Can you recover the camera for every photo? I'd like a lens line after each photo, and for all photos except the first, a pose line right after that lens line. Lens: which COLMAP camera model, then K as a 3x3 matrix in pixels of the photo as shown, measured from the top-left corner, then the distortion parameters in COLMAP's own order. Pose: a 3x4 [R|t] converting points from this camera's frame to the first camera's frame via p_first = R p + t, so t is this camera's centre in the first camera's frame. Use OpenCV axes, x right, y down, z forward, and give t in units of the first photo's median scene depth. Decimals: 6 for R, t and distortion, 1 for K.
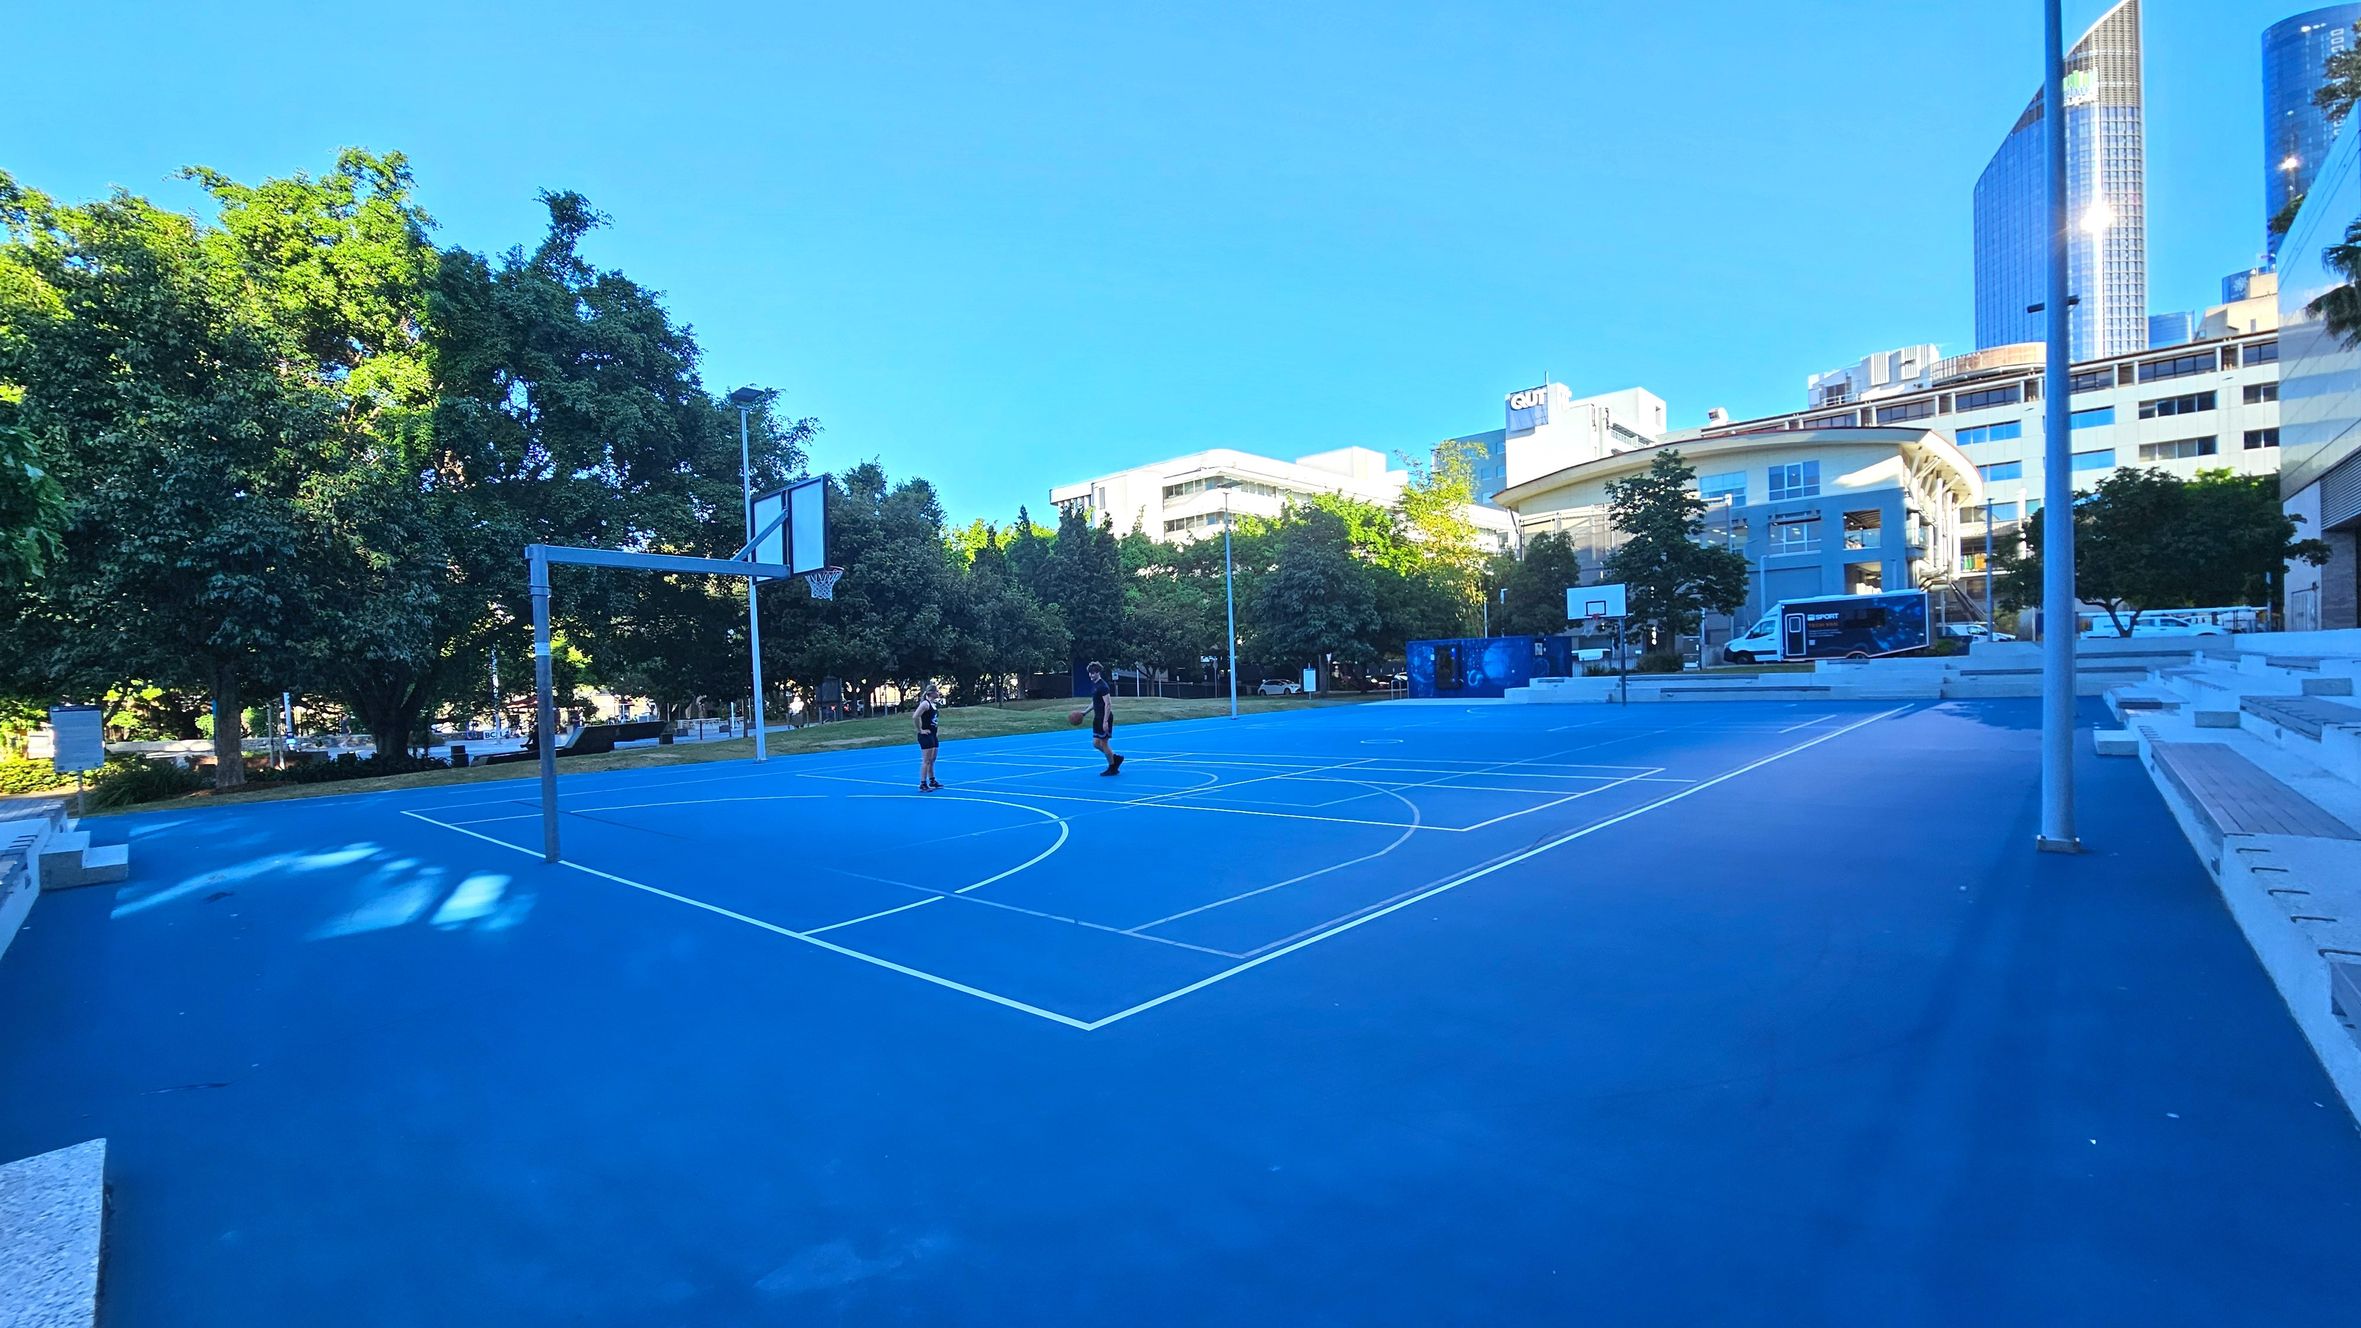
lens RADIAL K [[963.7, 0, 1175.5], [0, 963.7, 686.8], [0, 0, 1]] dist [0.000647, -0.001806]
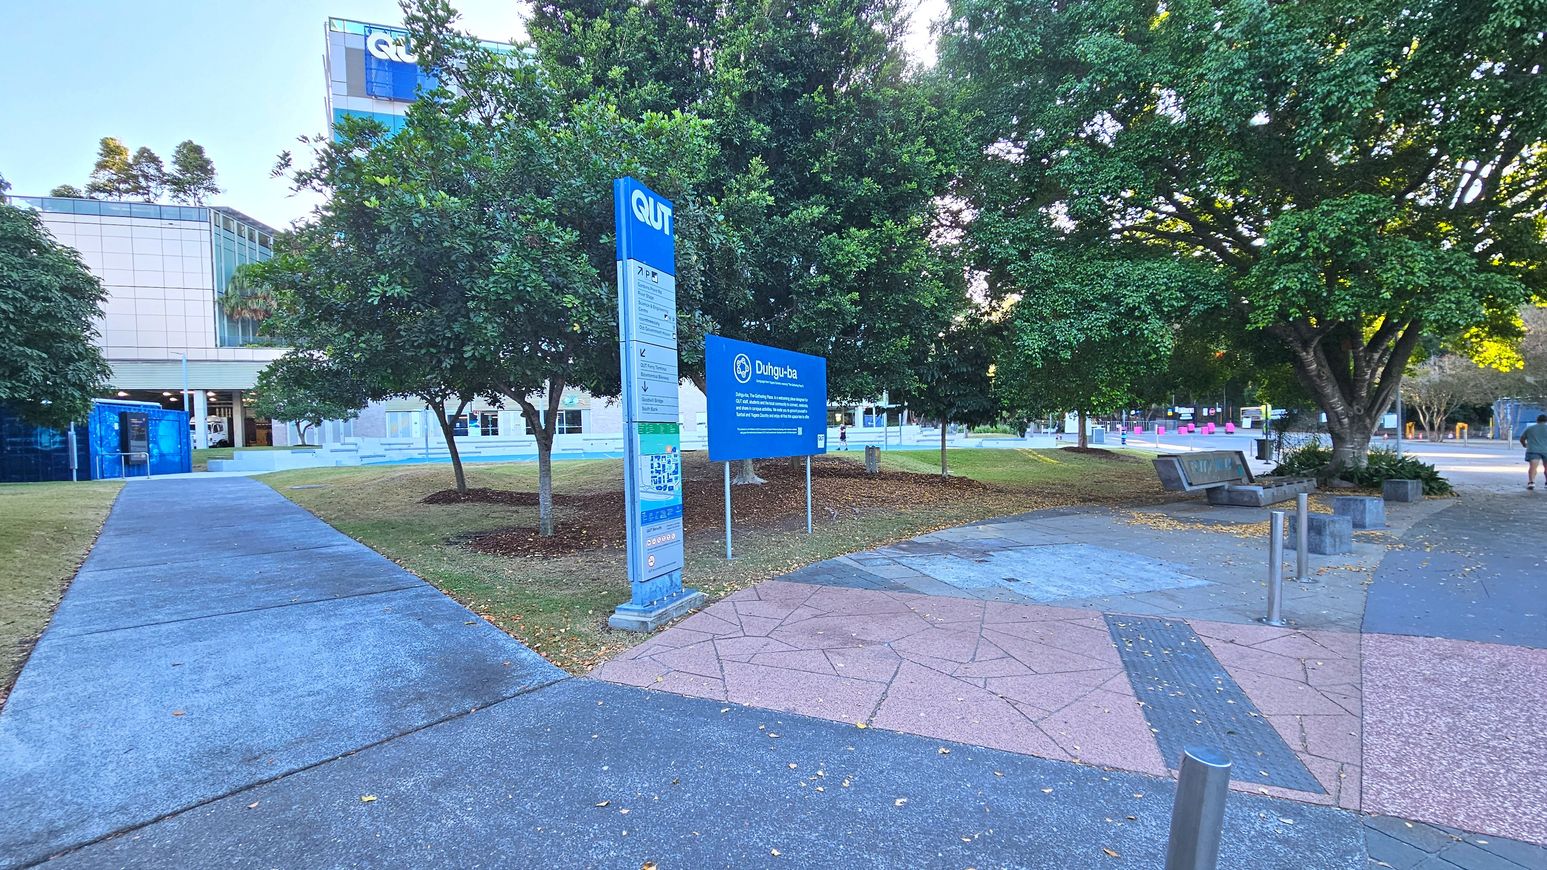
lens RADIAL K [[631.5, 0, 774.4], [0, 631.5, 457.6], [0, 0, 1]] dist [0.000647, -0.001806]
pose [[-0.868987, 0.043225, 0.492944, -0.433379], [0.064069, 0.997621, 0.025464, 0.015571], [-0.490671, 0.053710, -0.869688, 1.123780]]
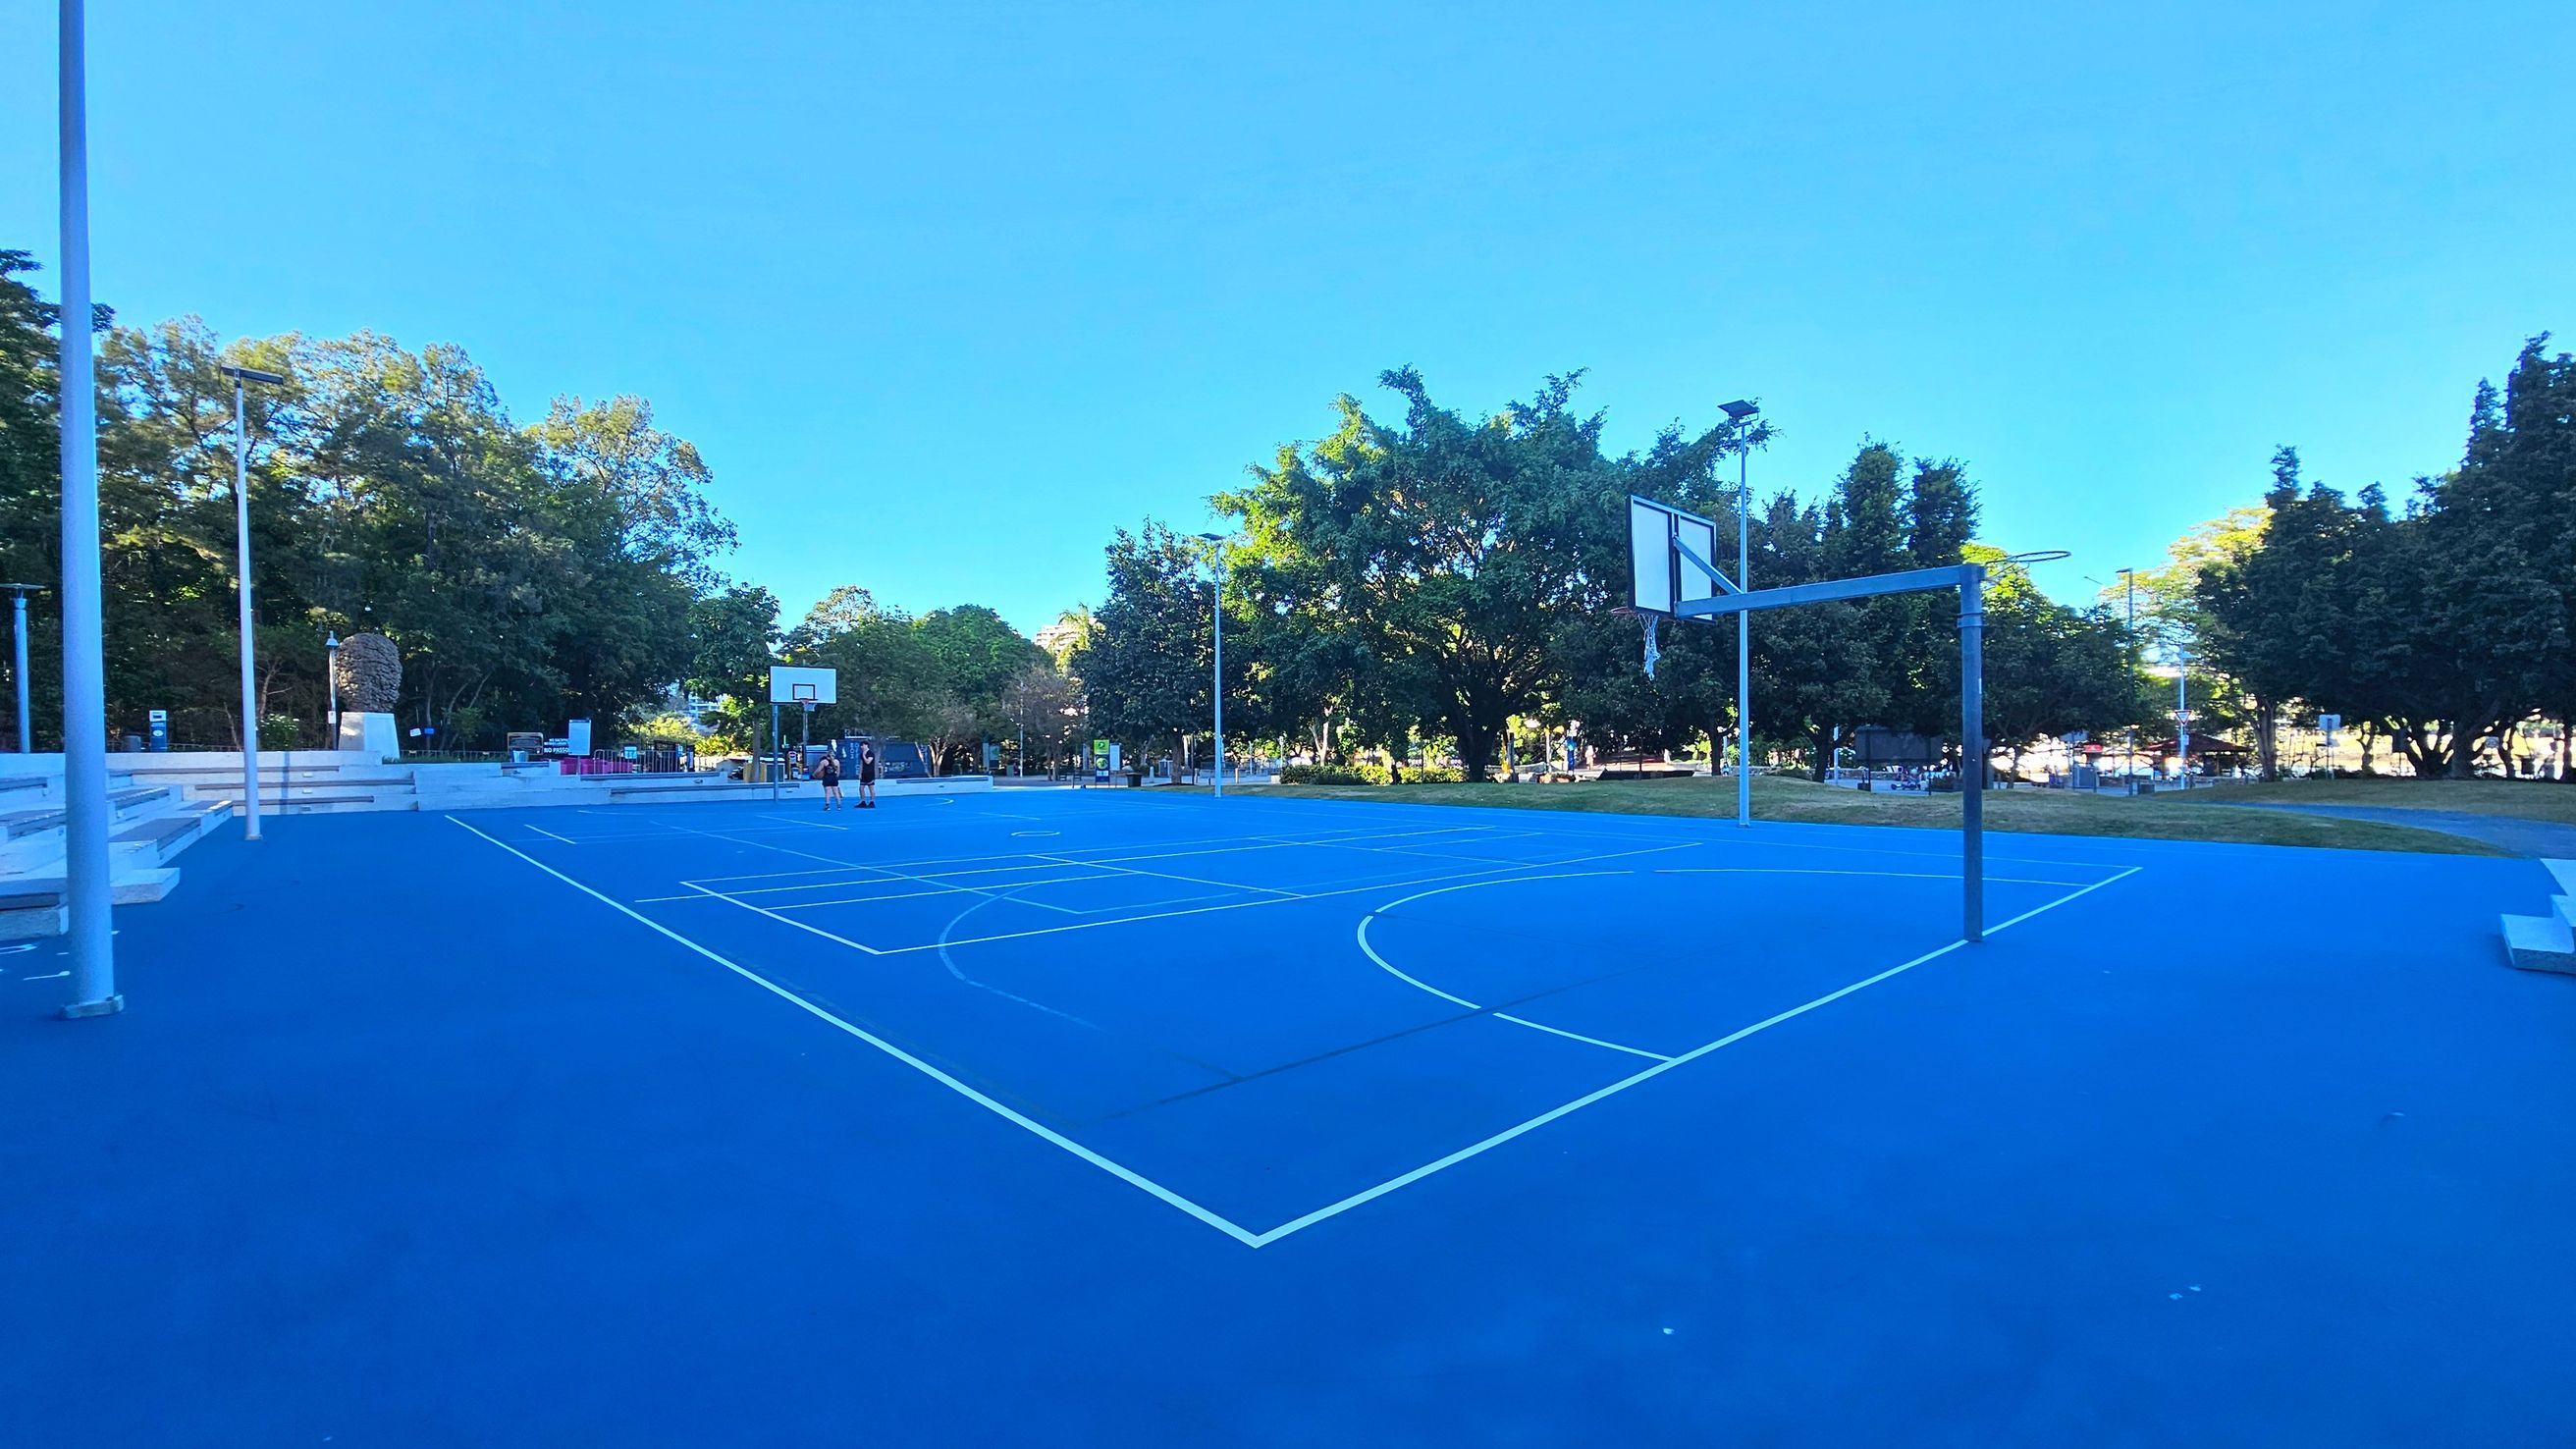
lens RADIAL K [[1051.5, 0, 1298.4], [0, 1051.5, 742.1], [0, 0, 1]] dist [0.000647, -0.001806]
pose [[-0.070642, 0.034920, -0.996890, 0.491365], [-0.002746, 0.999376, 0.035201, -0.025671], [0.997498, 0.005224, -0.070502, 0.557455]]
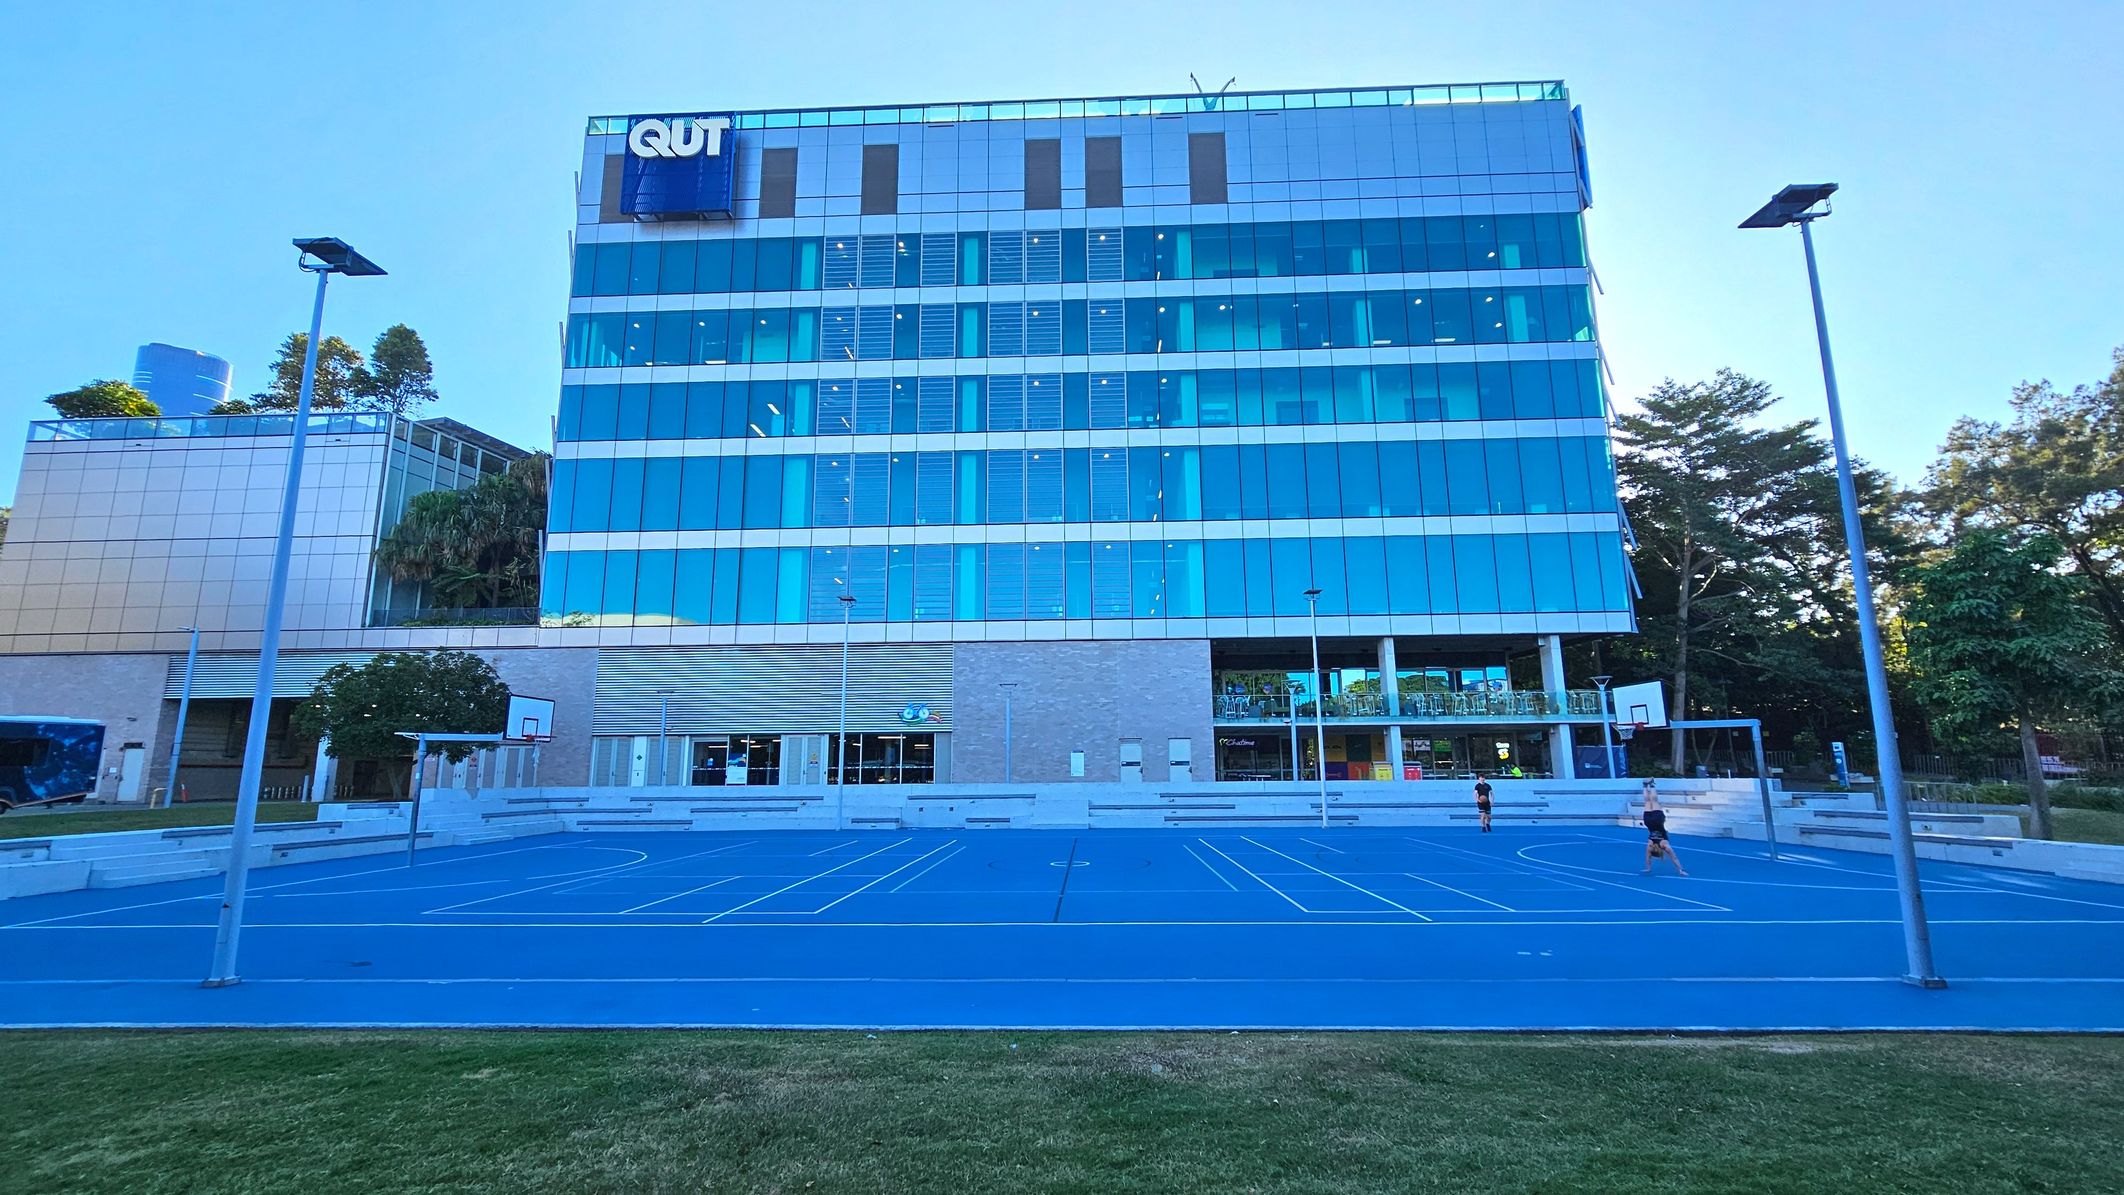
lens RADIAL K [[867.0, 0, 1061.9], [0, 867.0, 626.6], [0, 0, 1]] dist [0.000647, -0.001806]
pose [[-0.653651, 0.168038, 0.737905, -0.225754], [0.041942, 0.981583, -0.186375, -0.008787], [-0.755633, -0.090875, -0.648661, 0.705661]]
